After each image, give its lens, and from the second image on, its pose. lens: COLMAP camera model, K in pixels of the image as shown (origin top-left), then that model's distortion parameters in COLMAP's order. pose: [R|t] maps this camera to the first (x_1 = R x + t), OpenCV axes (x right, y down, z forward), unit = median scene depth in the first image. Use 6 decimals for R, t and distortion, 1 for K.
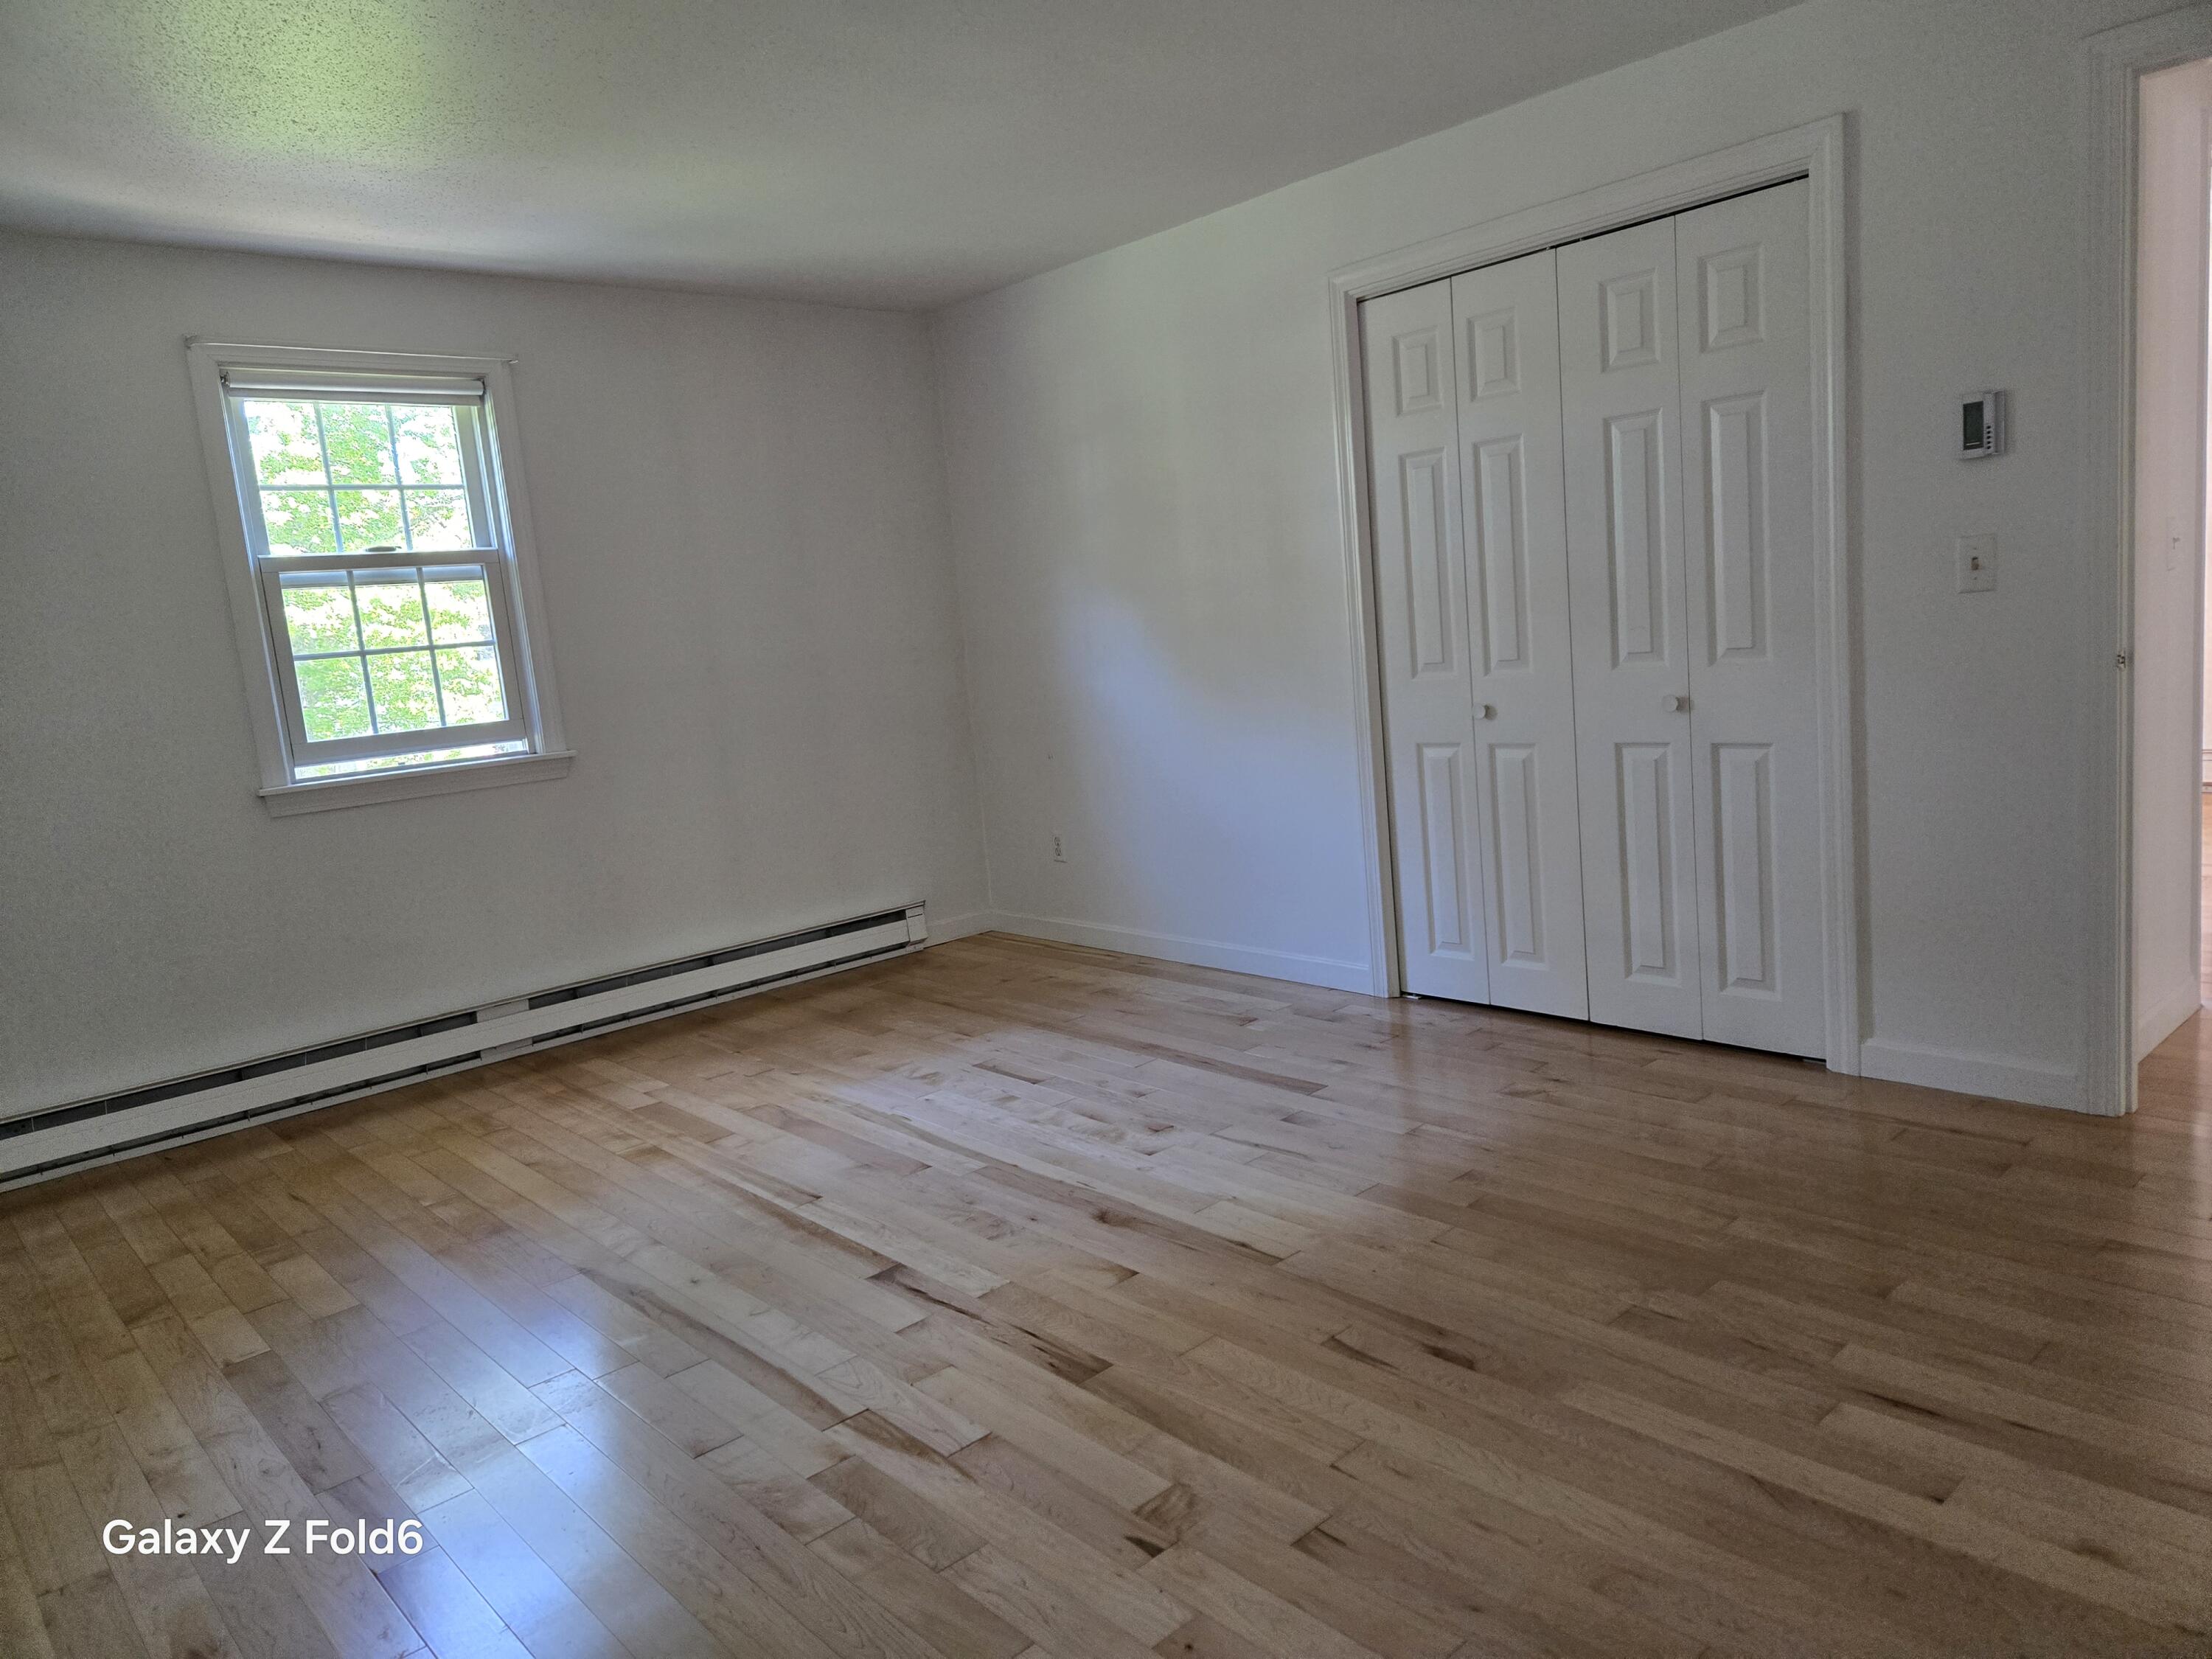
lens RADIAL K [[1461.3, 0, 1107.4], [0, 1461.3, 858.2], [0, 0, 1]] dist [0.063379, -0.051821]
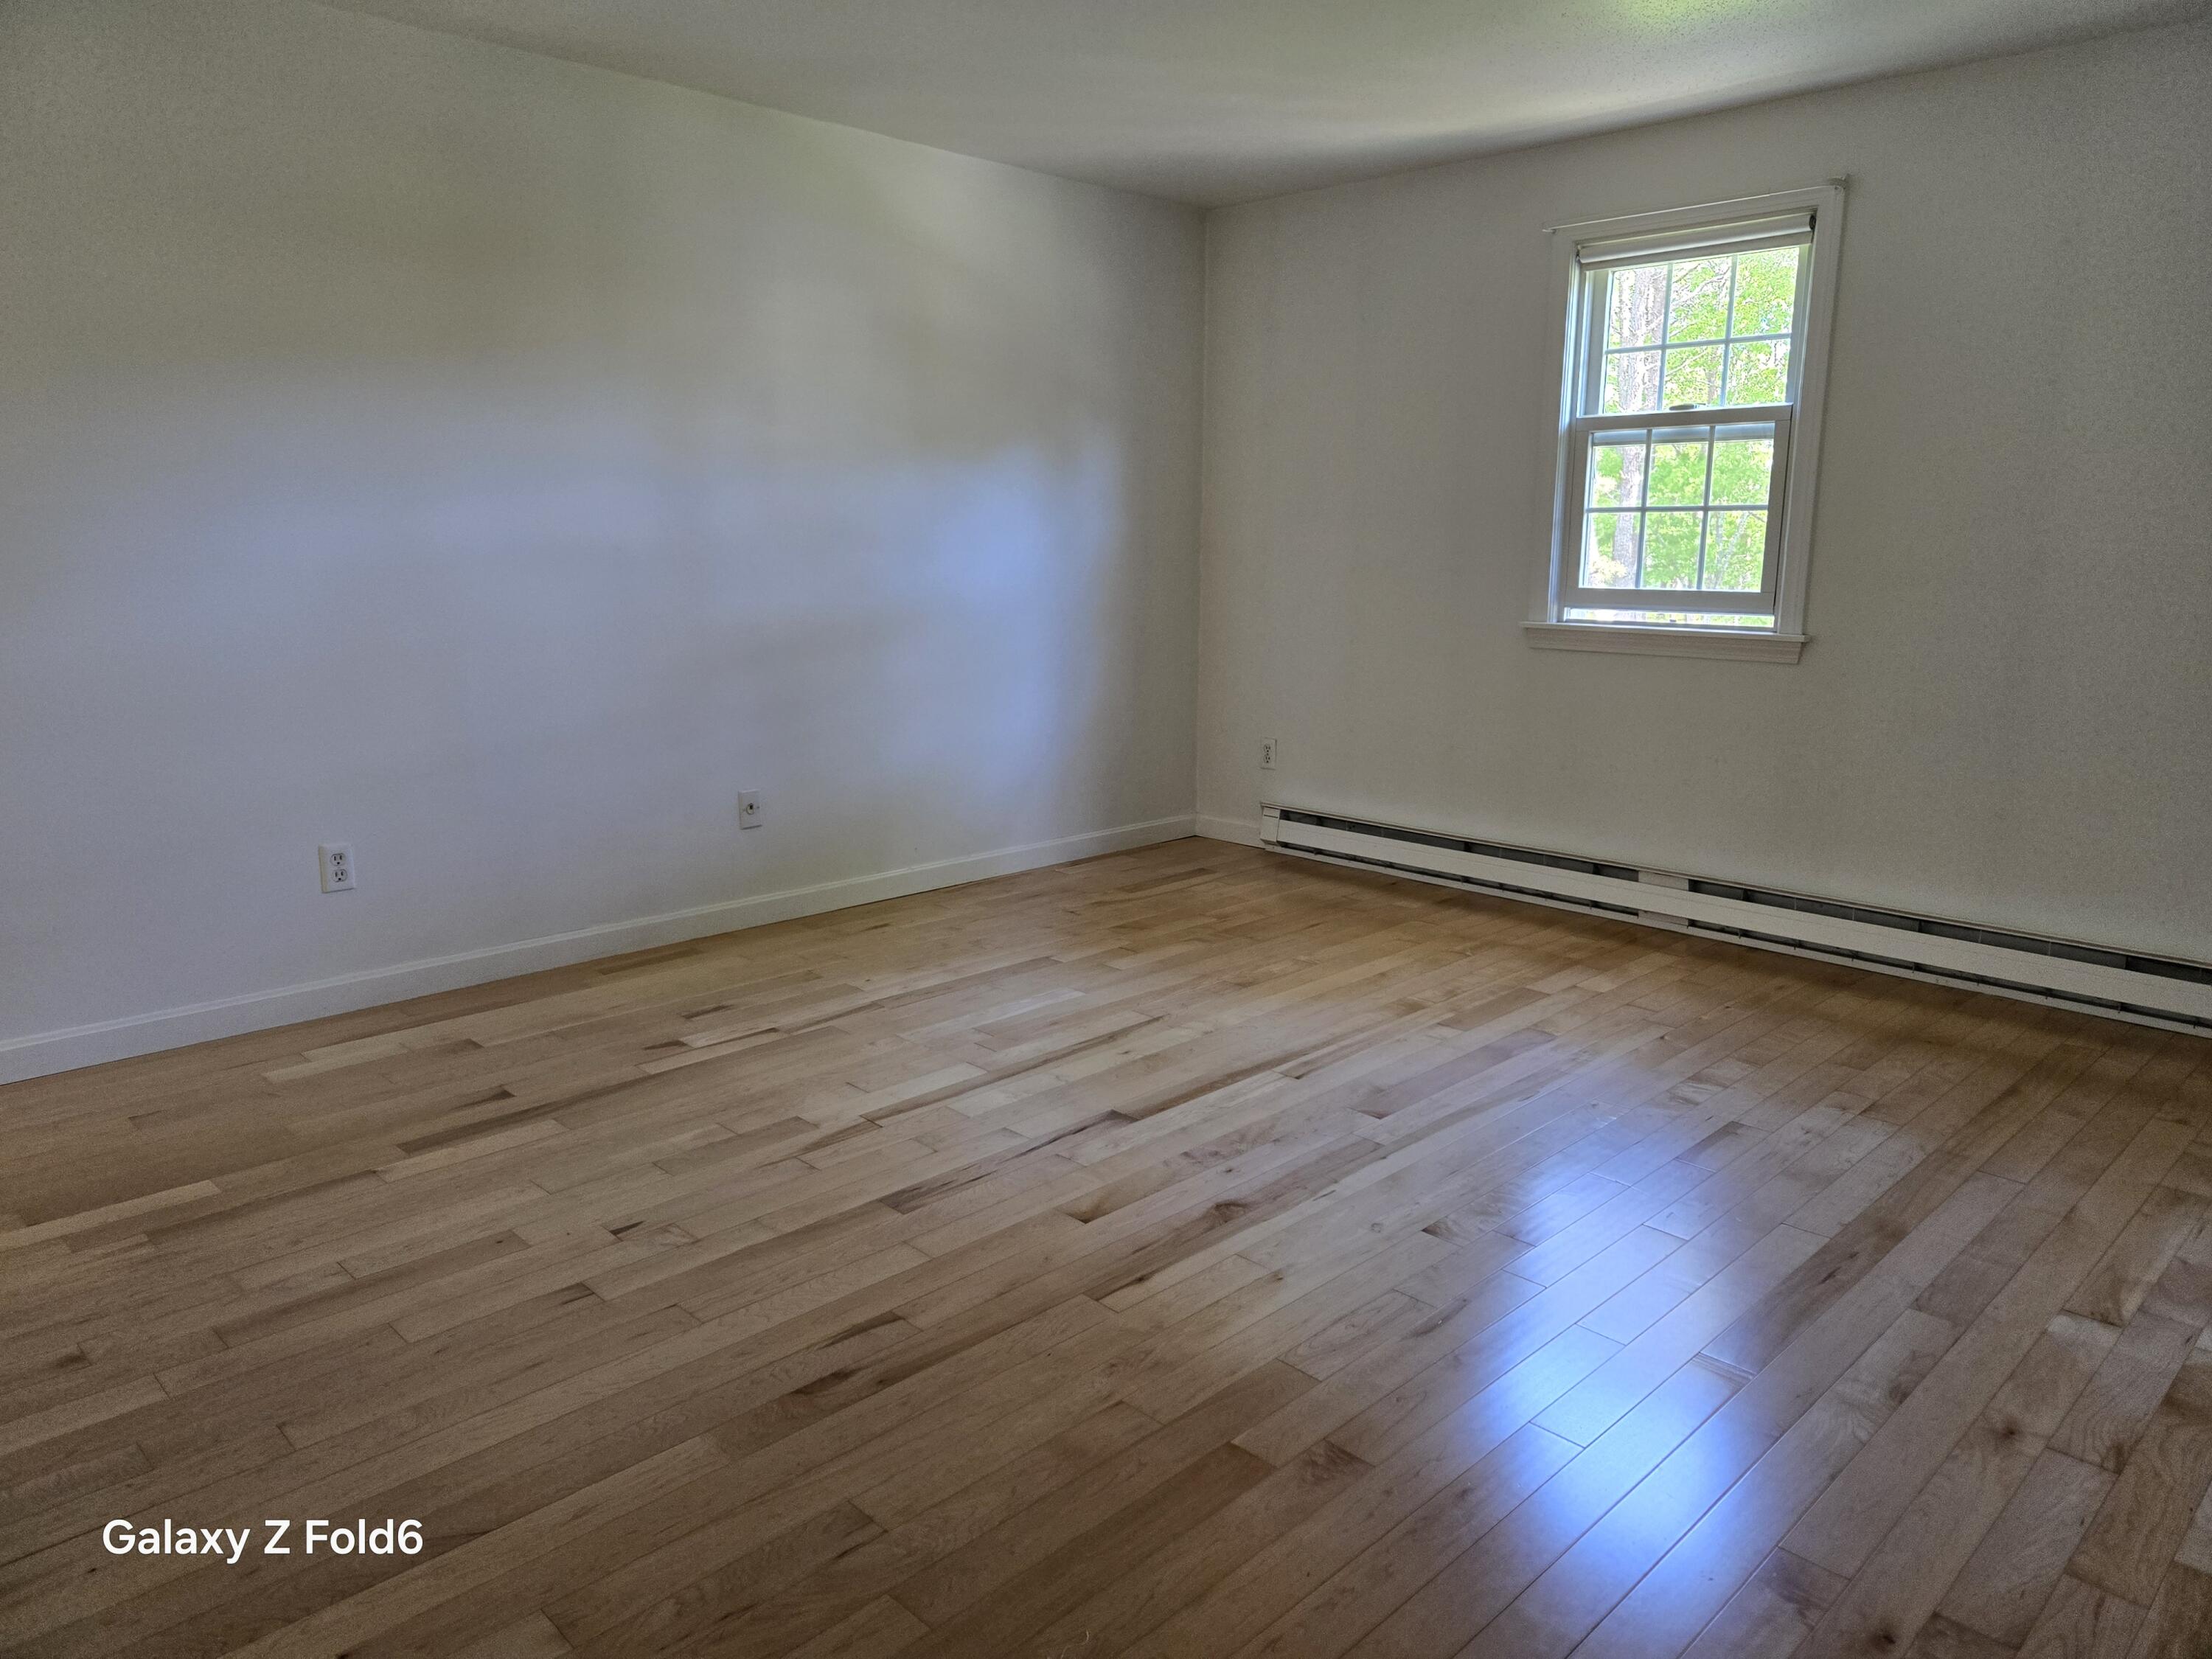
lens RADIAL K [[1461.3, 0, 1107.4], [0, 1461.3, 858.2], [0, 0, 1]] dist [0.063379, -0.051821]
pose [[0.045768, 0.304215, -0.951503, 0.573030], [-0.176481, 0.939982, 0.292042, -0.150288], [0.983239, 0.154556, 0.096709, 0.584323]]
